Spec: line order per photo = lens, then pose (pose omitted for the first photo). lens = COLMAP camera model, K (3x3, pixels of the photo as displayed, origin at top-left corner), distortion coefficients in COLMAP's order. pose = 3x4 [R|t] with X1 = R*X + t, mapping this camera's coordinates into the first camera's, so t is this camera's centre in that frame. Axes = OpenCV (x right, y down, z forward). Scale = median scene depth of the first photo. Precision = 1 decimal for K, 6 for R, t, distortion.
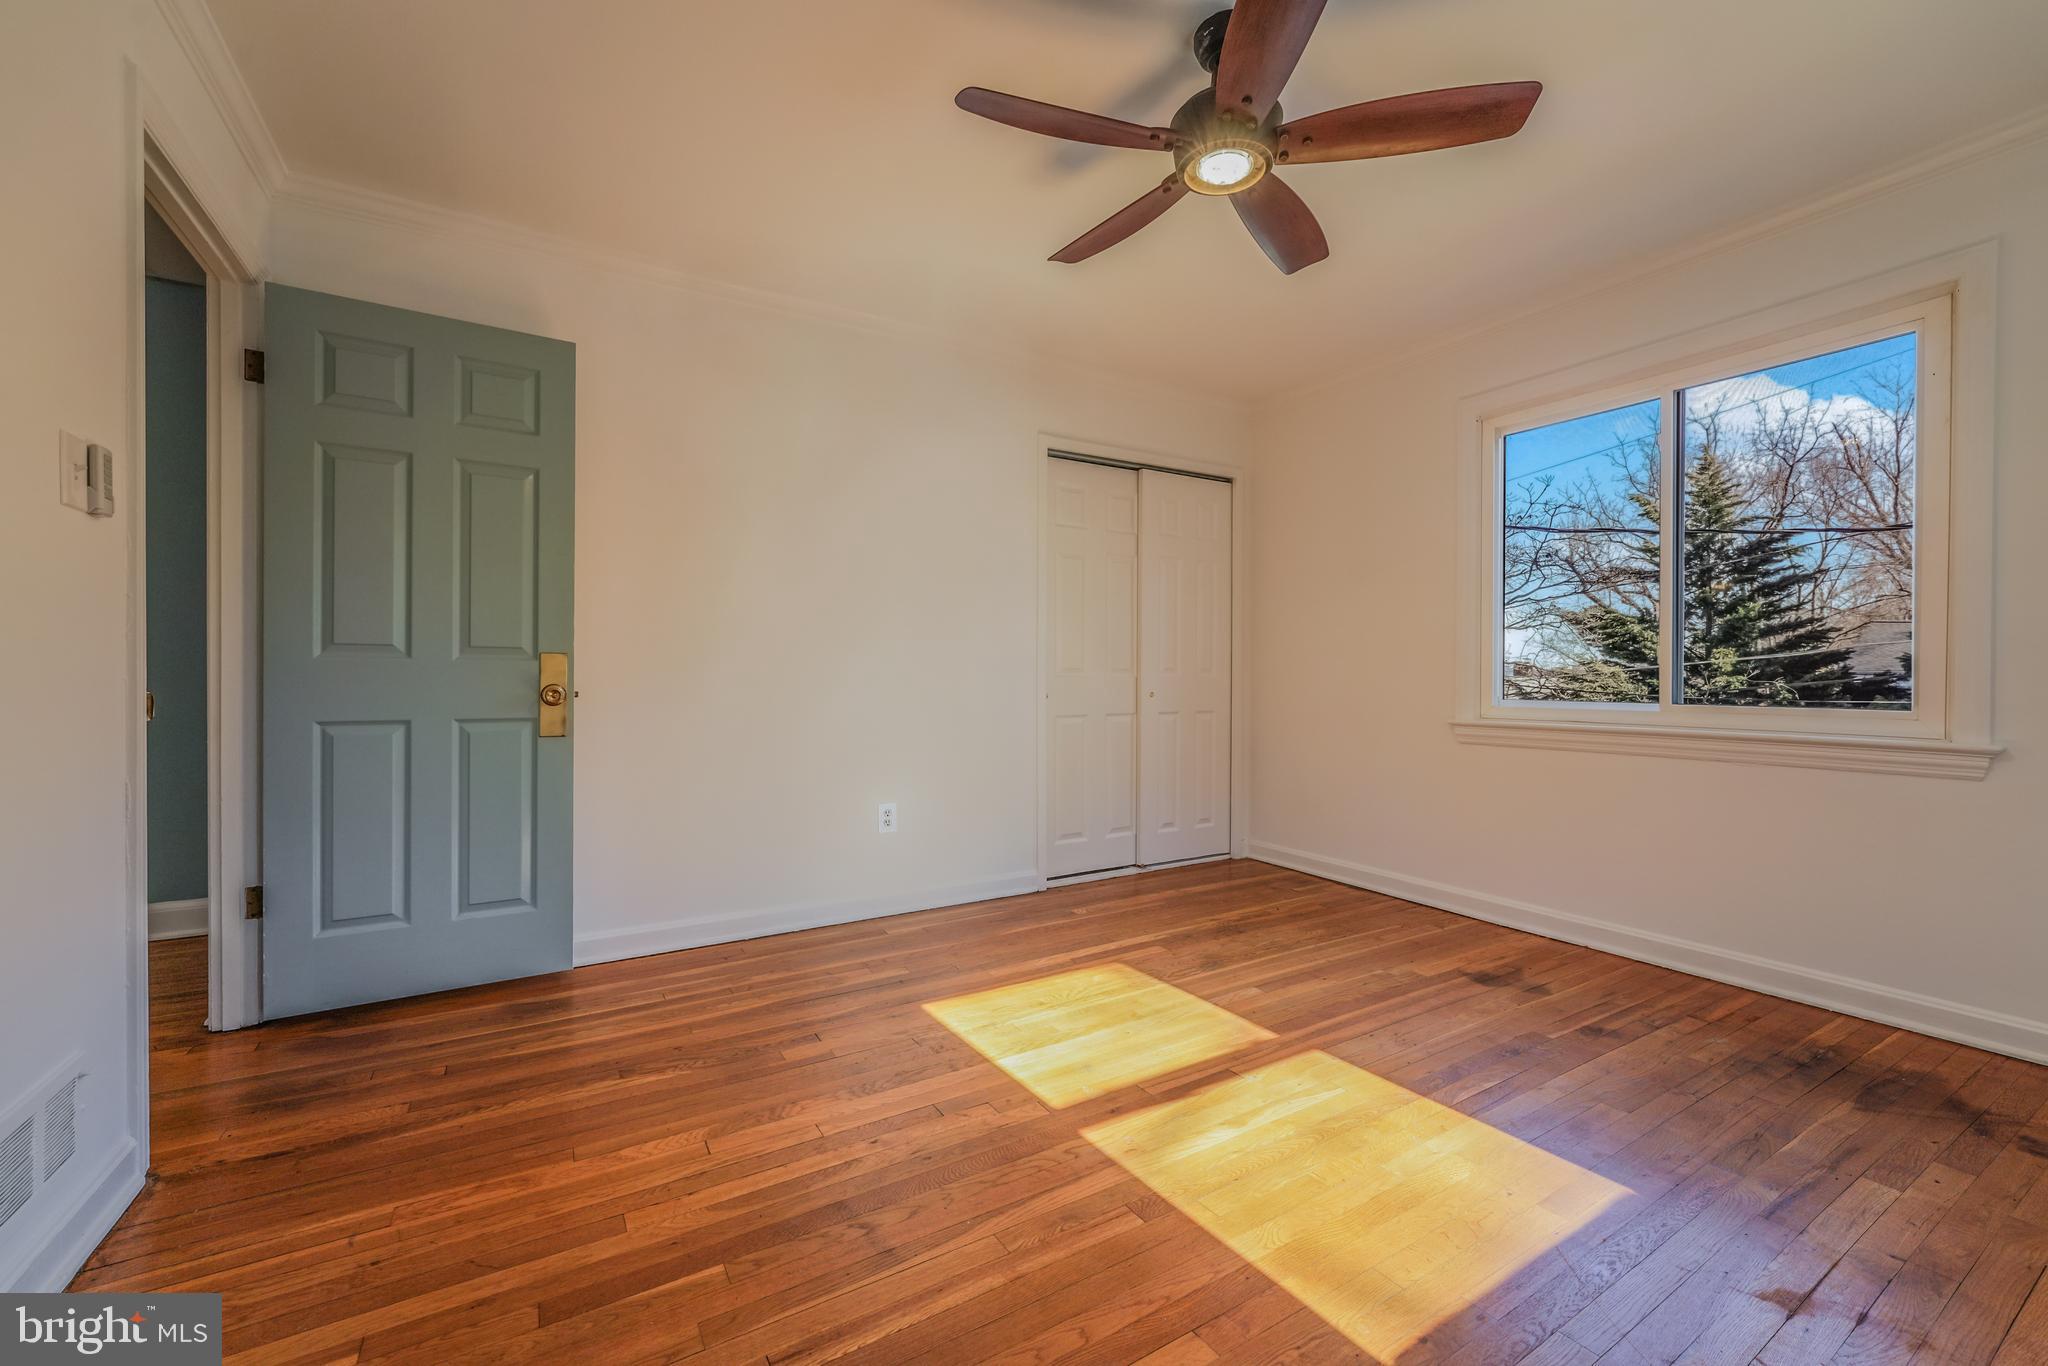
lens RADIAL K [[815.5, 0, 1016.1], [0, 815.5, 675.5], [0, 0, 1]] dist [0.001272, 0.000672]
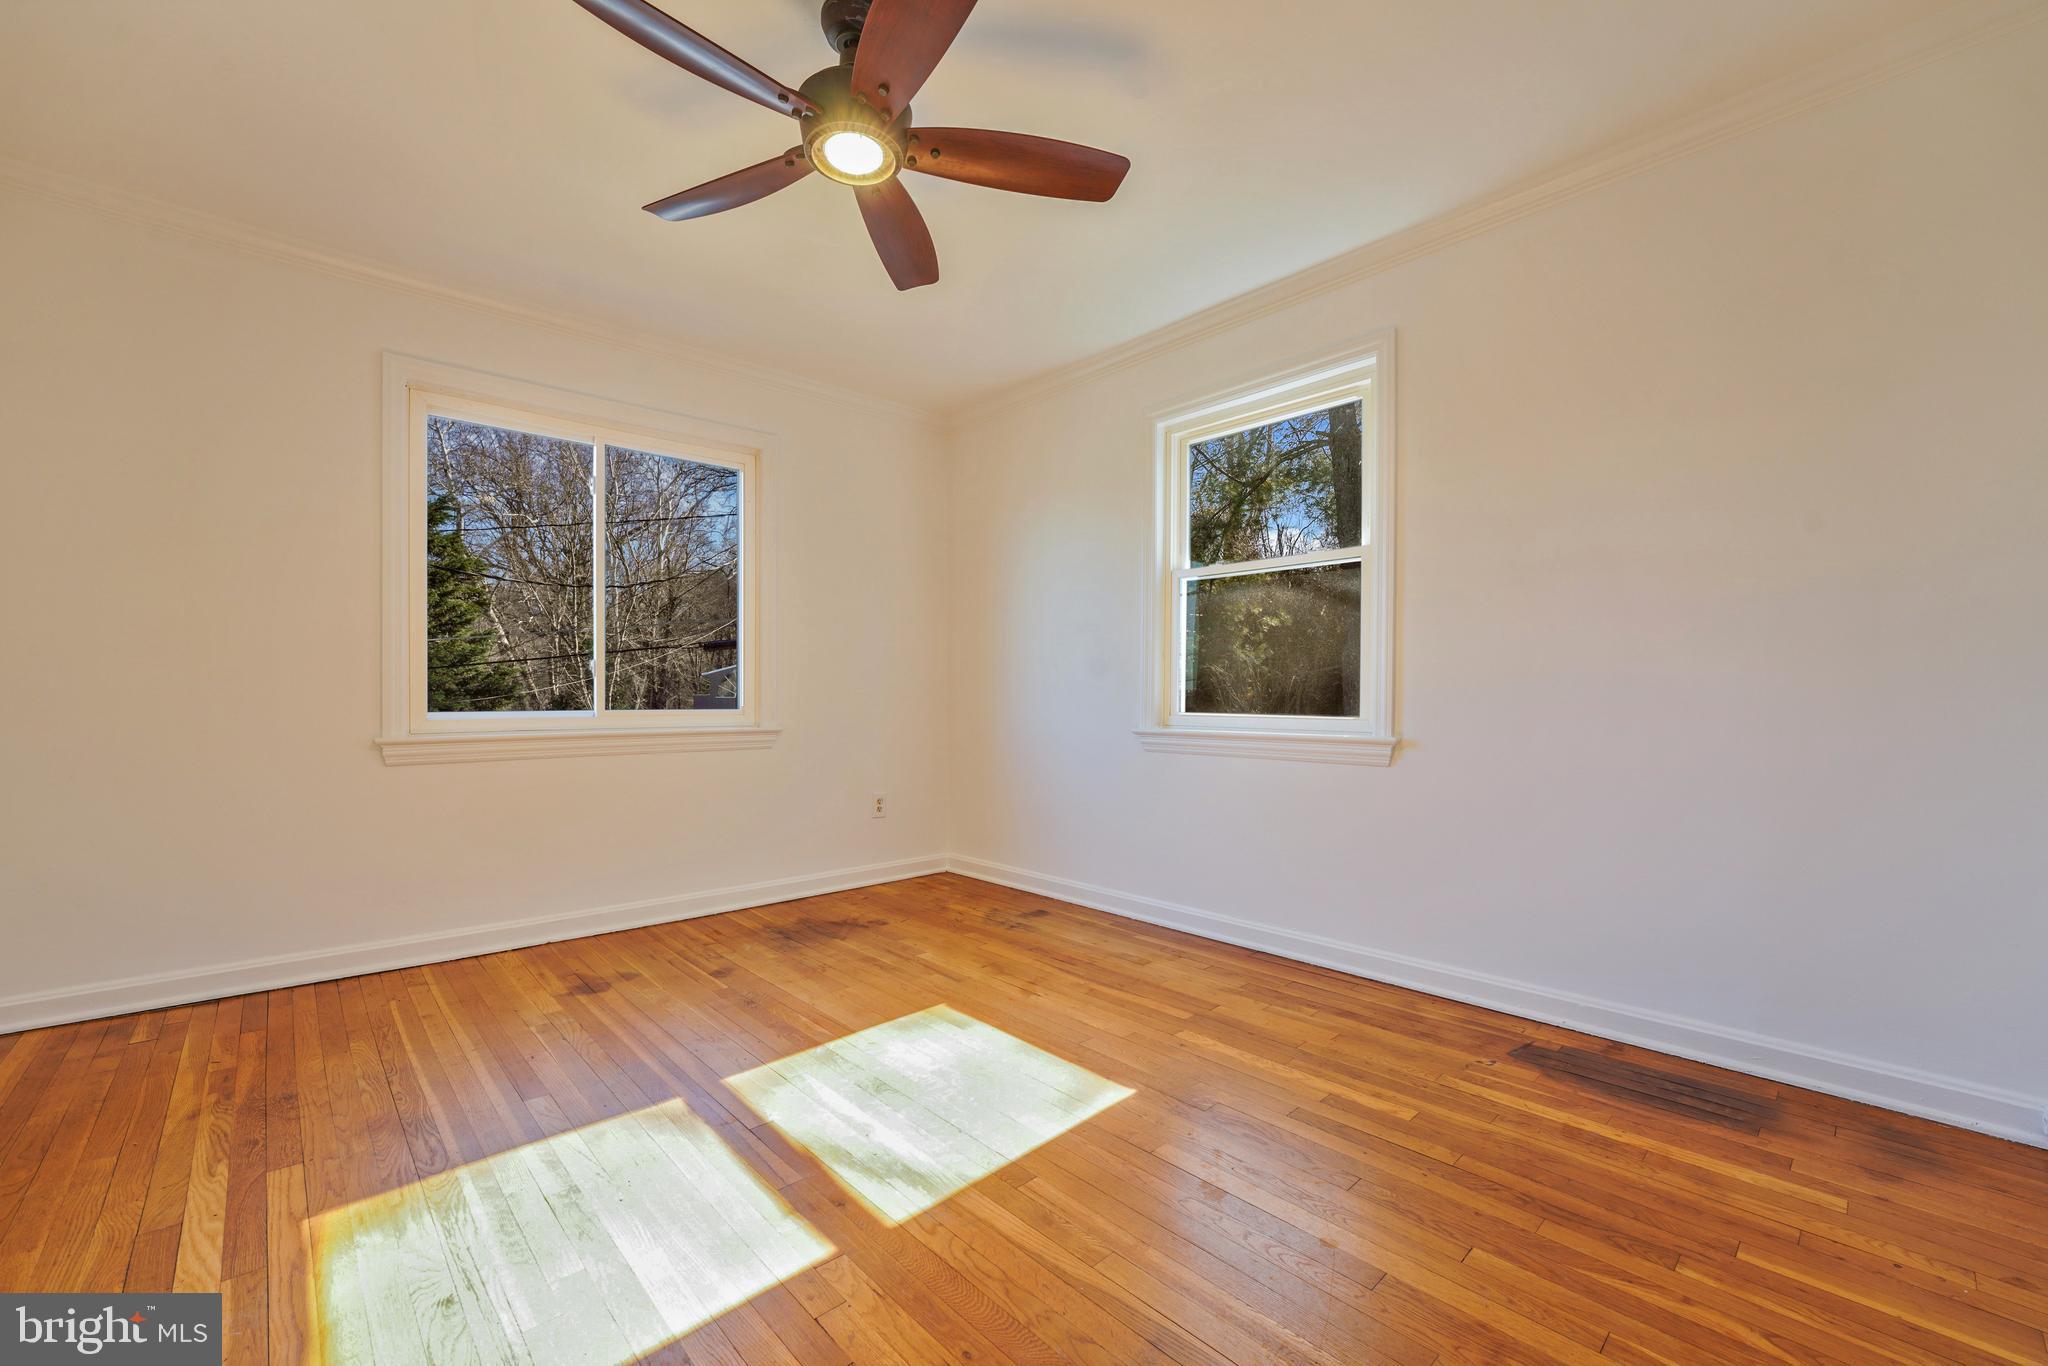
lens RADIAL K [[827.9, 0, 1015.5], [0, 827.9, 692.9], [0, 0, 1]] dist [-0.019243, 0.000213]
pose [[-0.201222, -0.000914, 0.979545, -0.545413], [-0.005284, 0.999986, -0.000153, 0.007668], [-0.979531, -0.005206, -0.201224, 0.736907]]
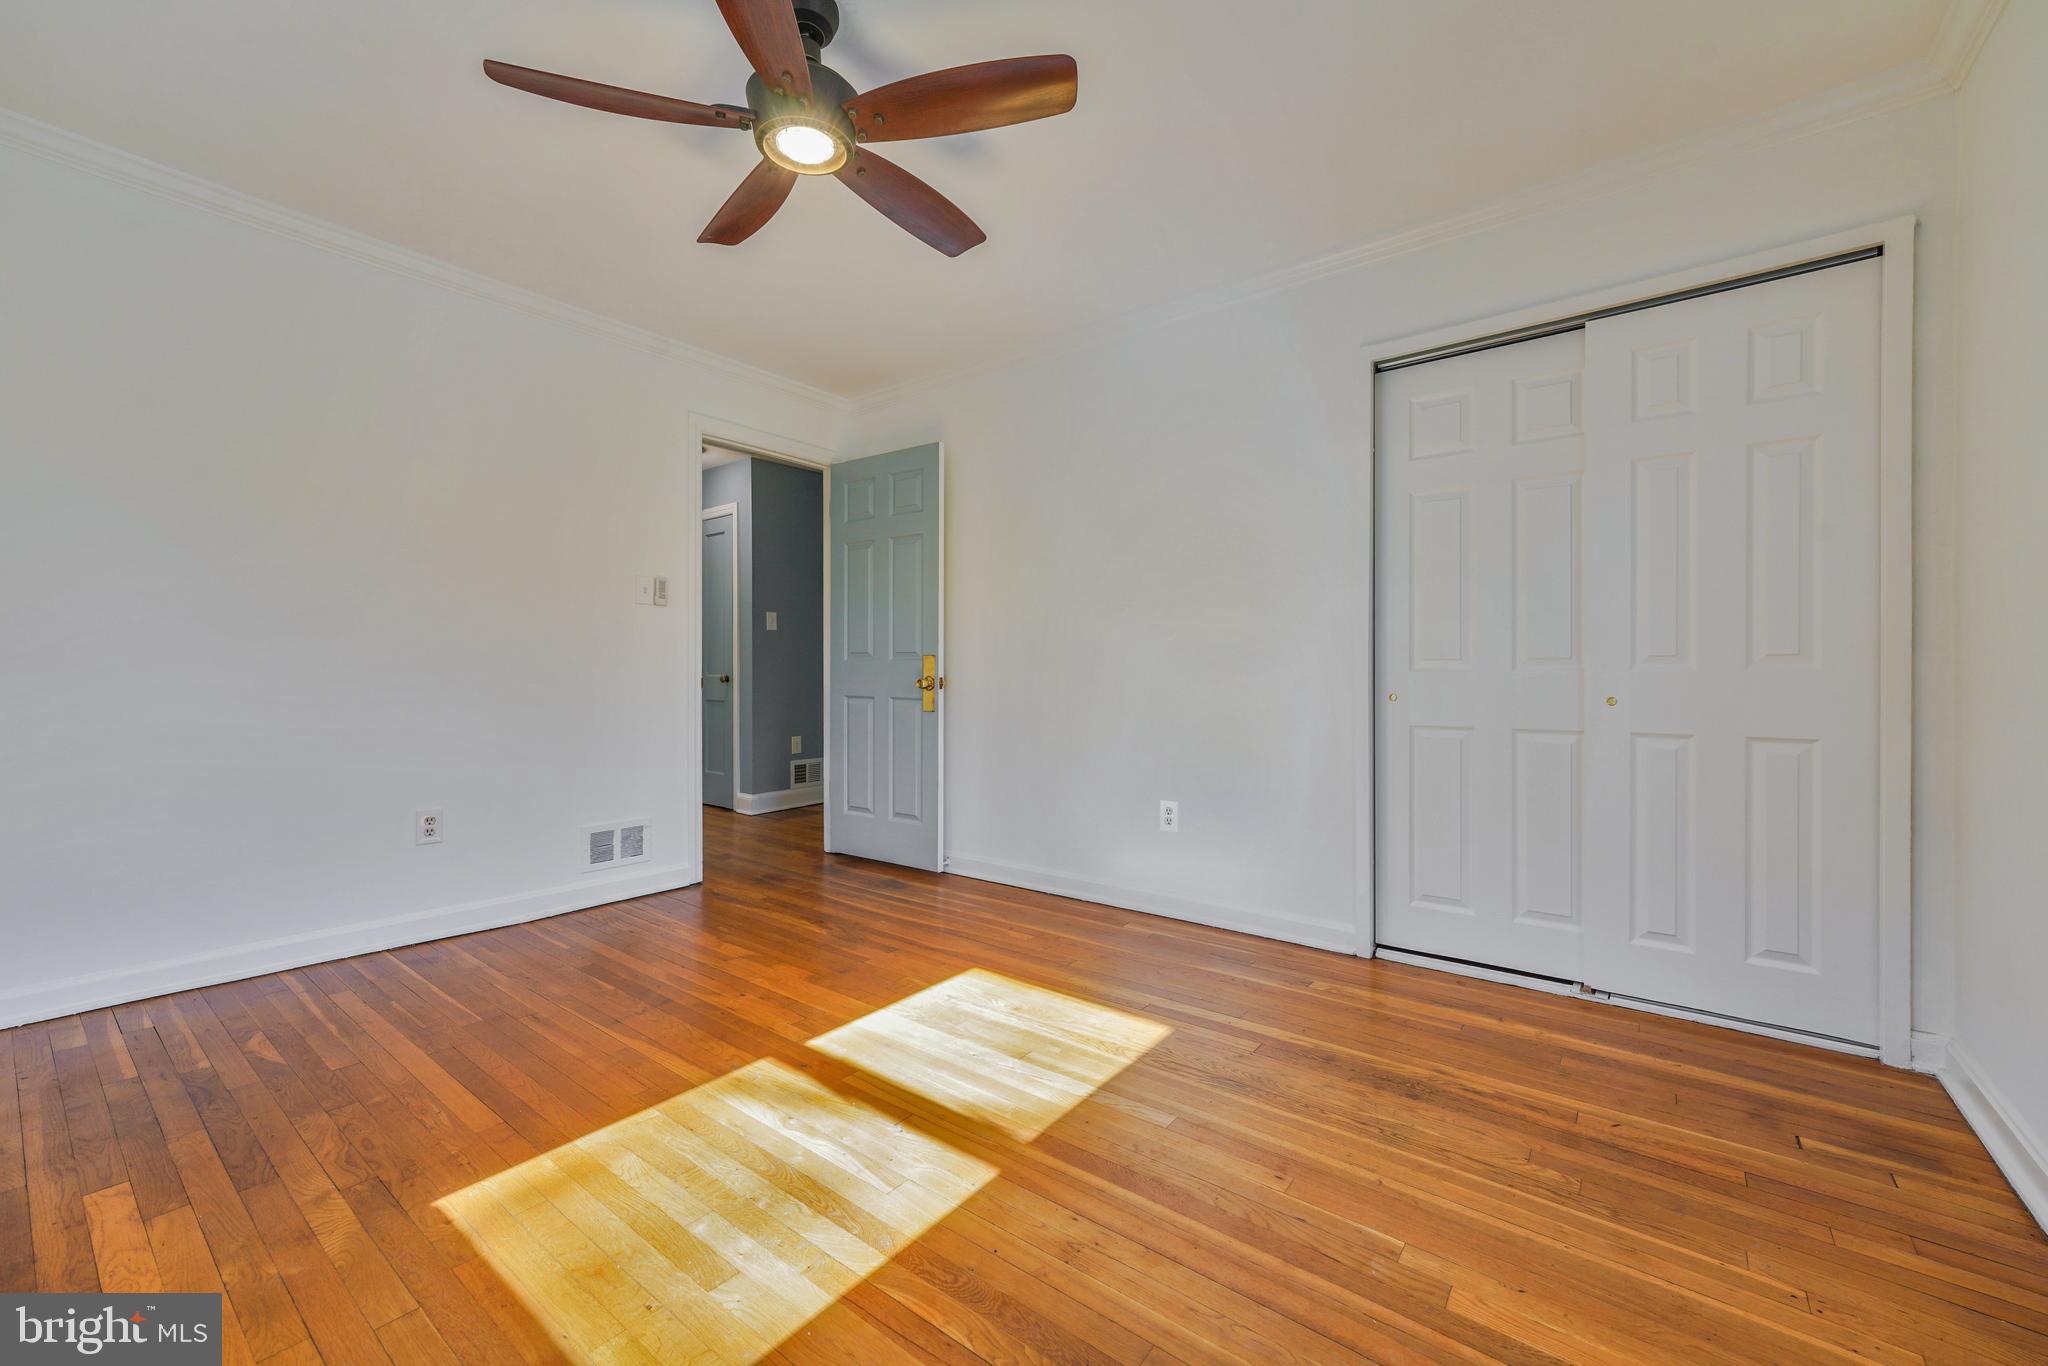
lens RADIAL K [[815.5, 0, 1016.1], [0, 815.5, 675.5], [0, 0, 1]] dist [0.001272, 0.000672]
pose [[0.355718, 0.001511, -0.934592, 0.913492], [-0.000984, 0.999999, 0.001242, 0.007509], [0.934593, 0.000478, 0.355719, 0.646429]]
